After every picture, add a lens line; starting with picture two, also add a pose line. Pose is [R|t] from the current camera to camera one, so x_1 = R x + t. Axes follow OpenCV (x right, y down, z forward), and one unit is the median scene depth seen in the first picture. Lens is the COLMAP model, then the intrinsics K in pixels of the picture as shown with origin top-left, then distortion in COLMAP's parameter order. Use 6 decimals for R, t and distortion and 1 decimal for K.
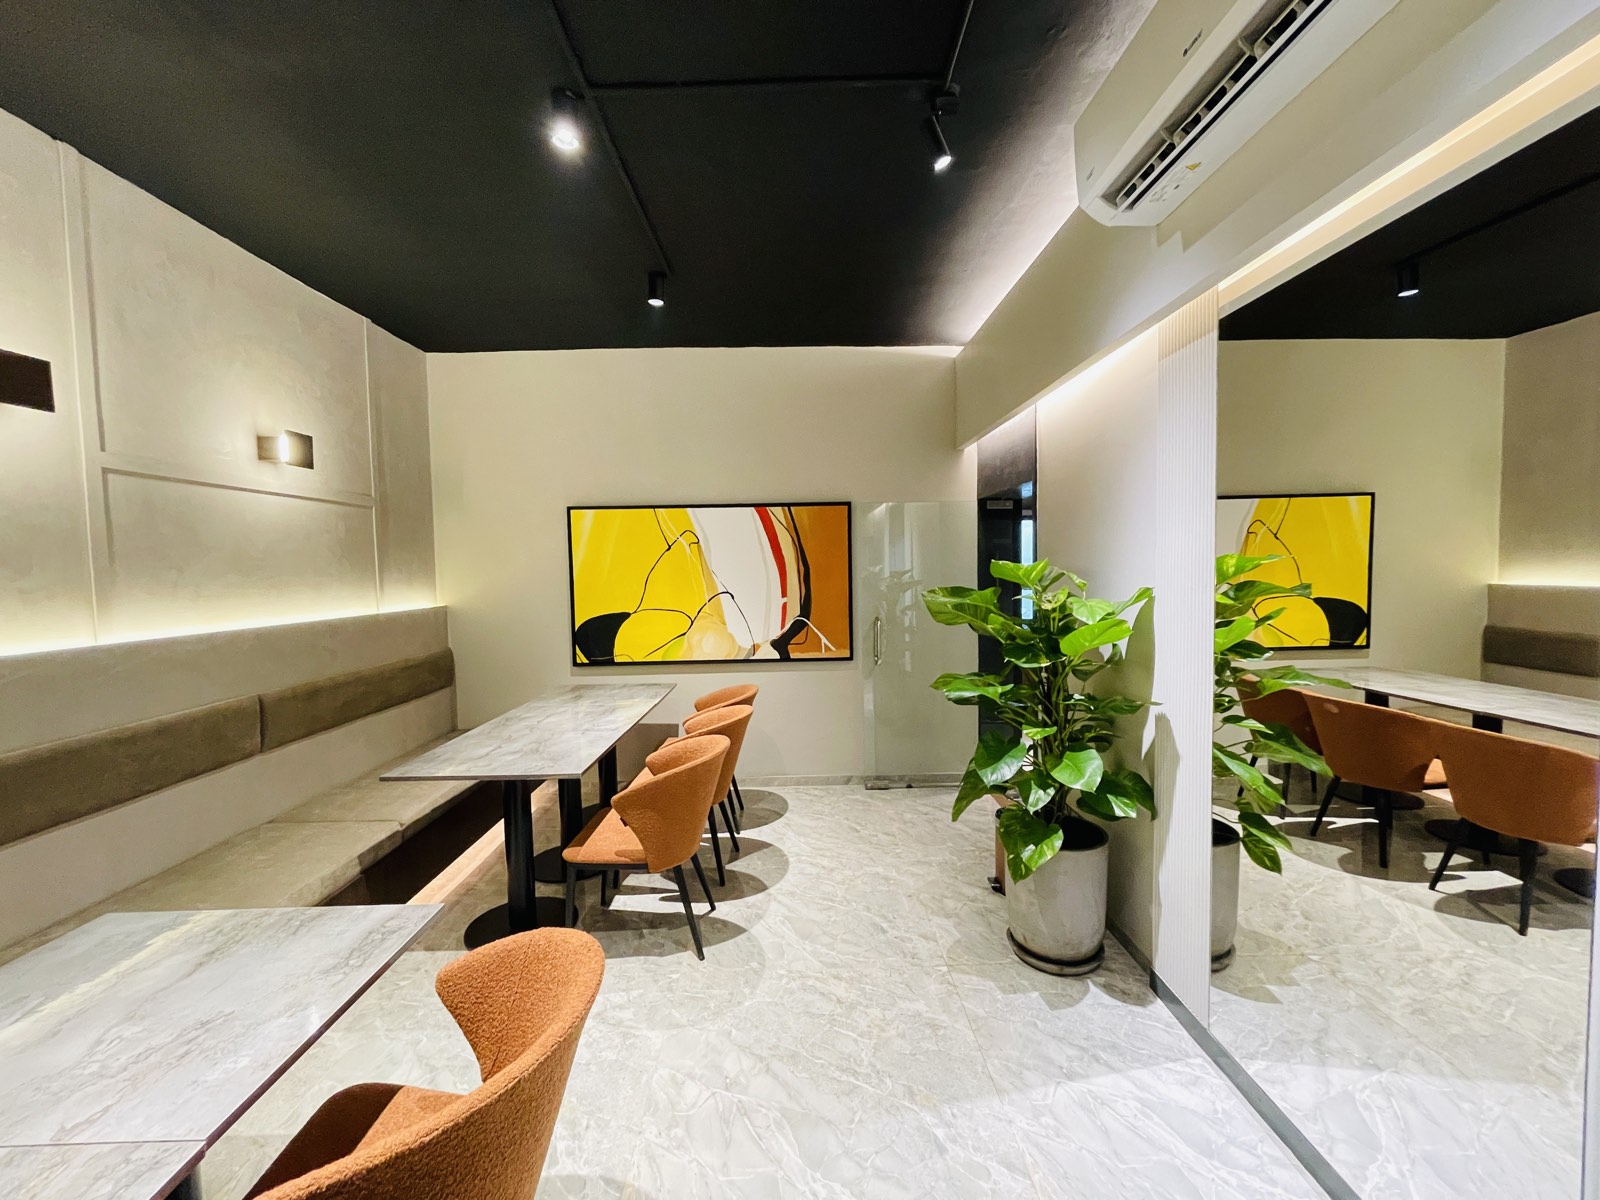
lens RADIAL K [[640.7, 0, 800.6], [0, 640.7, 601.9], [0, 0, 1]] dist [0.000411, 0.000163]
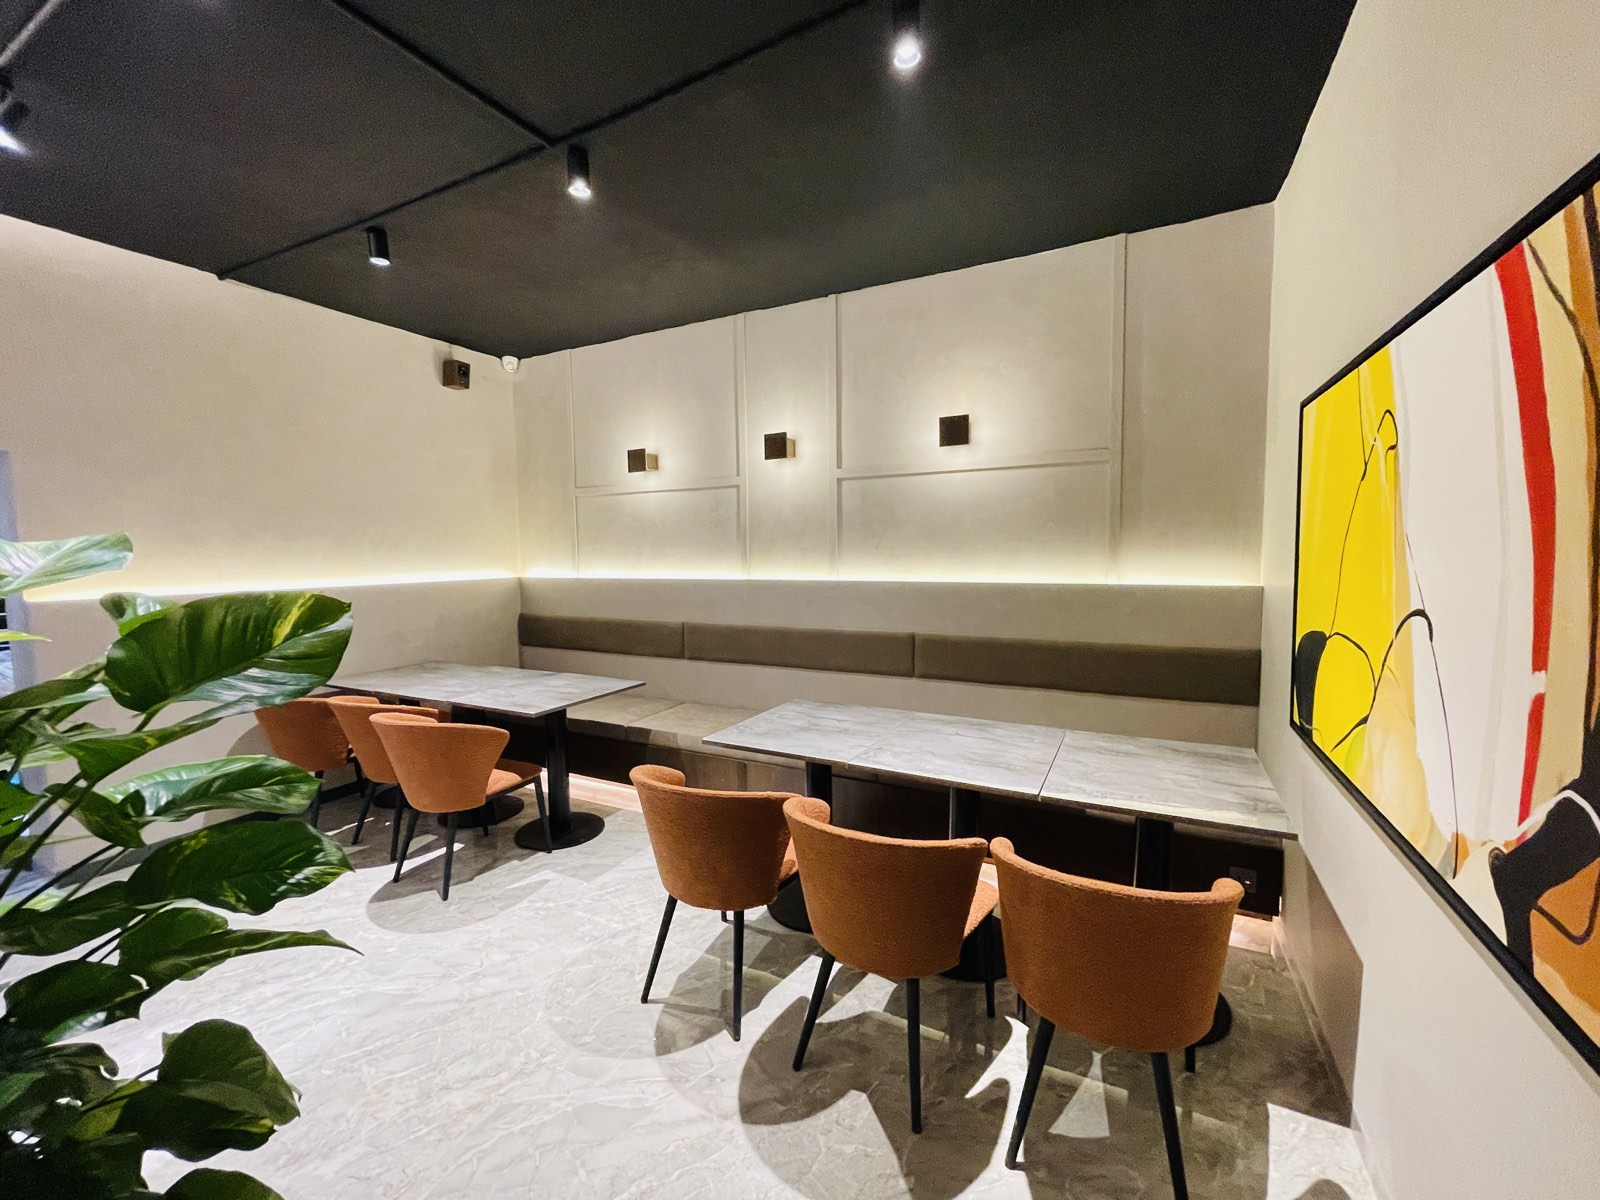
lens RADIAL K [[640.7, 0, 804.6], [0, 640.7, 598.8], [0, 0, 1]] dist [0.000411, 0.000163]
pose [[-0.464372, 0.096984, -0.880314, 0.422618], [-0.022175, 0.992401, 0.121030, -0.079915], [0.885362, 0.075724, -0.458693, 1.452166]]
